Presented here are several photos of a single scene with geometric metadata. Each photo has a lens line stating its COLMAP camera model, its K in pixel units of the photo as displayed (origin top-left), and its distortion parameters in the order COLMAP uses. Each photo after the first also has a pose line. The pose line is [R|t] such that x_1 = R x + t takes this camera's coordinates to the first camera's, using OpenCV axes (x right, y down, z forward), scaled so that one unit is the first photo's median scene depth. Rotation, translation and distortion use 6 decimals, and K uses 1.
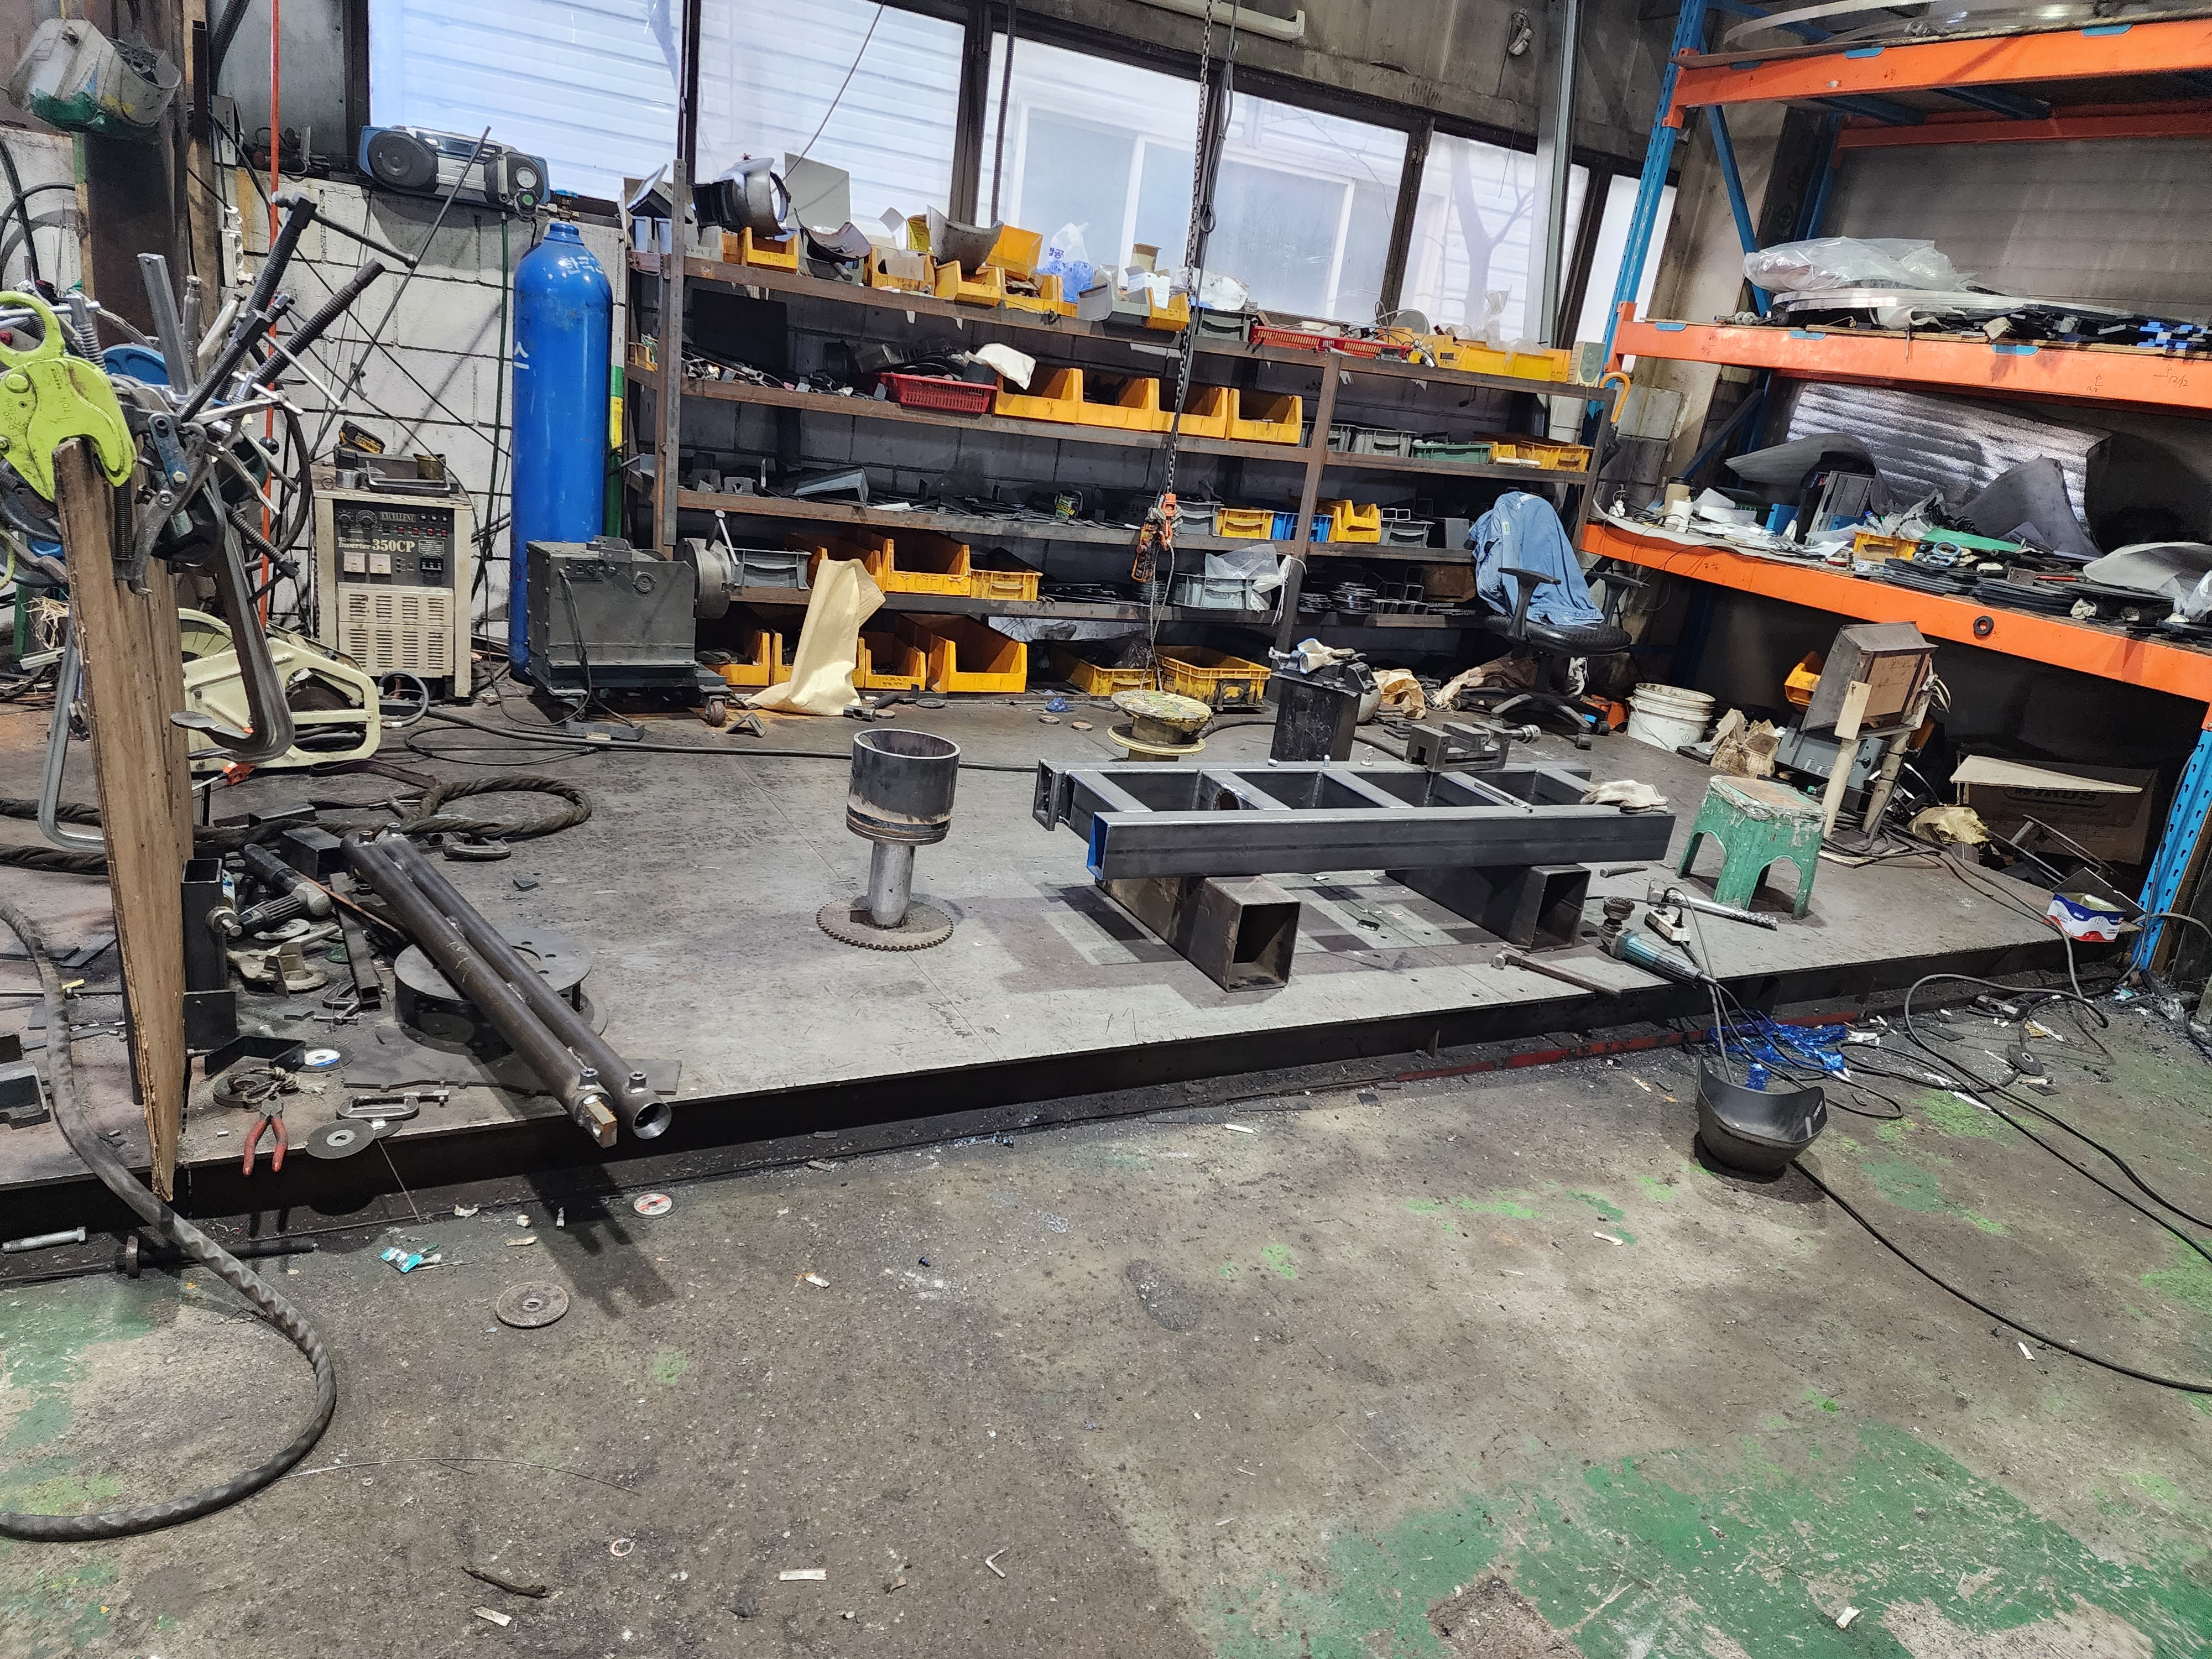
lens RADIAL K [[1464.5, 0, 1106.0], [0, 1464.5, 829.5], [0, 0, 1]] dist [0.071962, -0.073443]
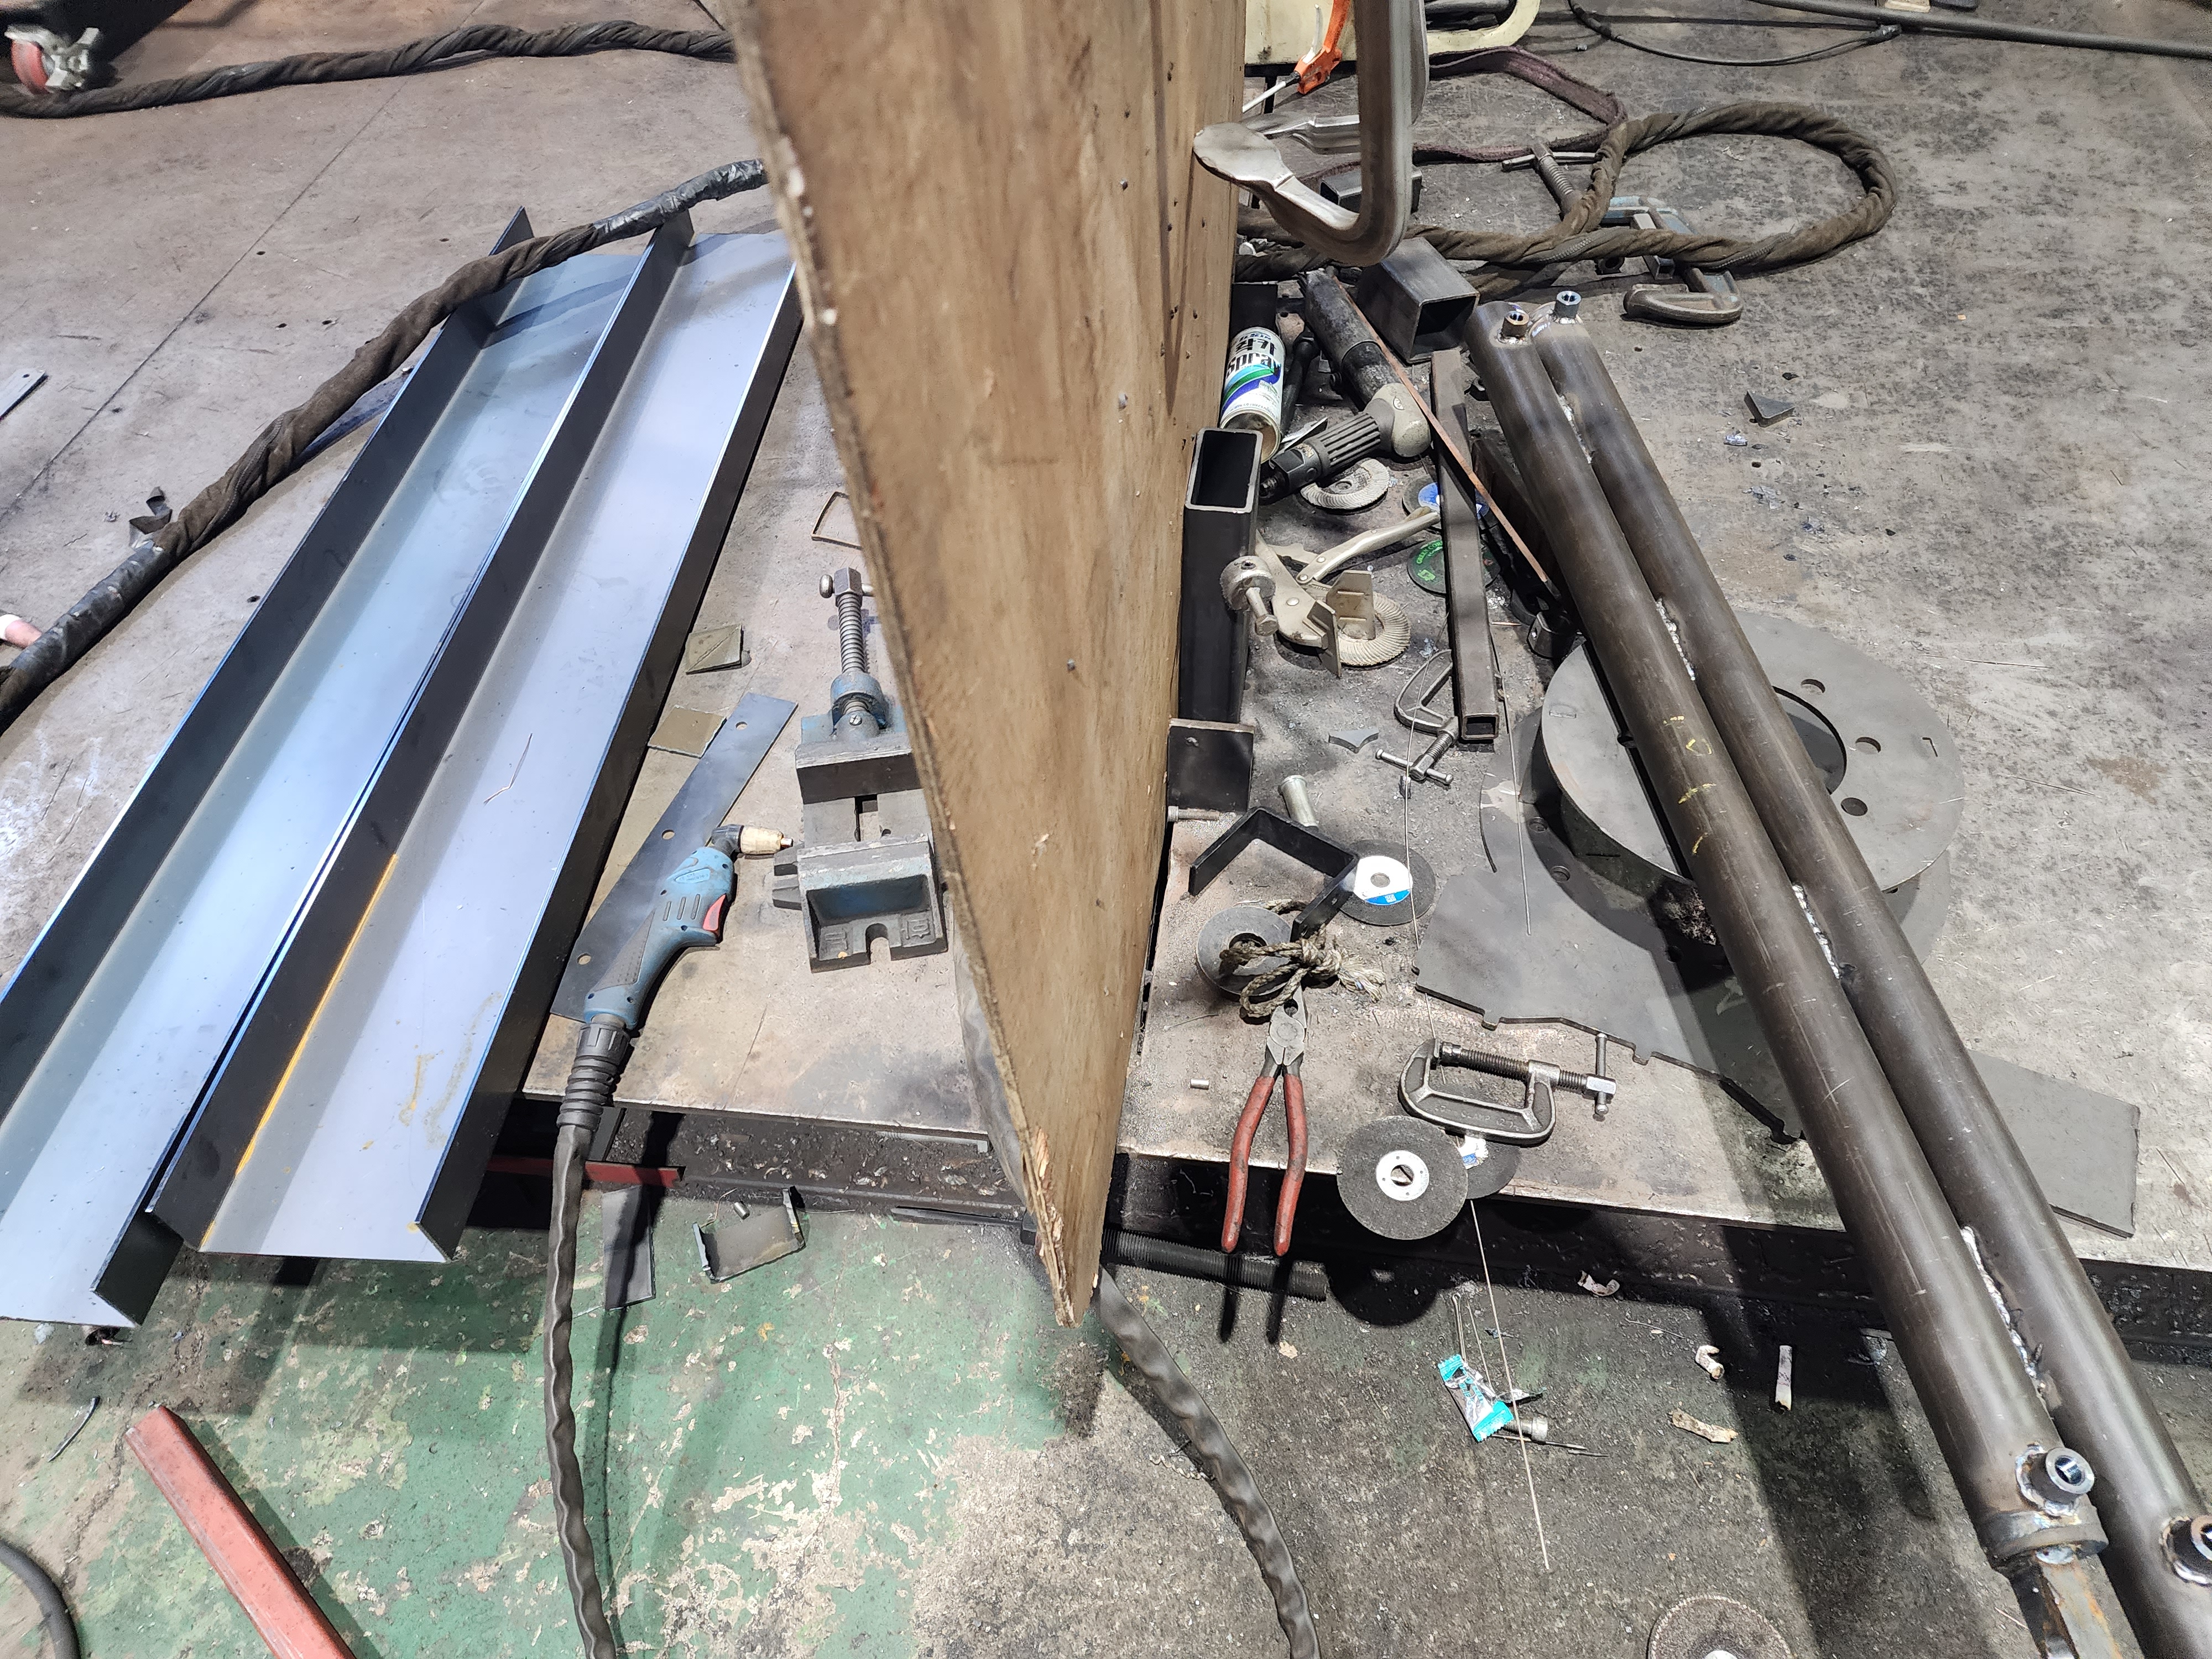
lens RADIAL K [[1494.4, 0, 1113.7], [0, 1494.4, 851.4], [0, 0, 1]] dist [0.101943, -0.104069]
pose [[0.802448, 0.344559, -0.487192, -0.175510], [-0.058220, 0.857759, 0.510745, -0.057230], [0.593875, -0.381482, 0.708367, 0.288982]]
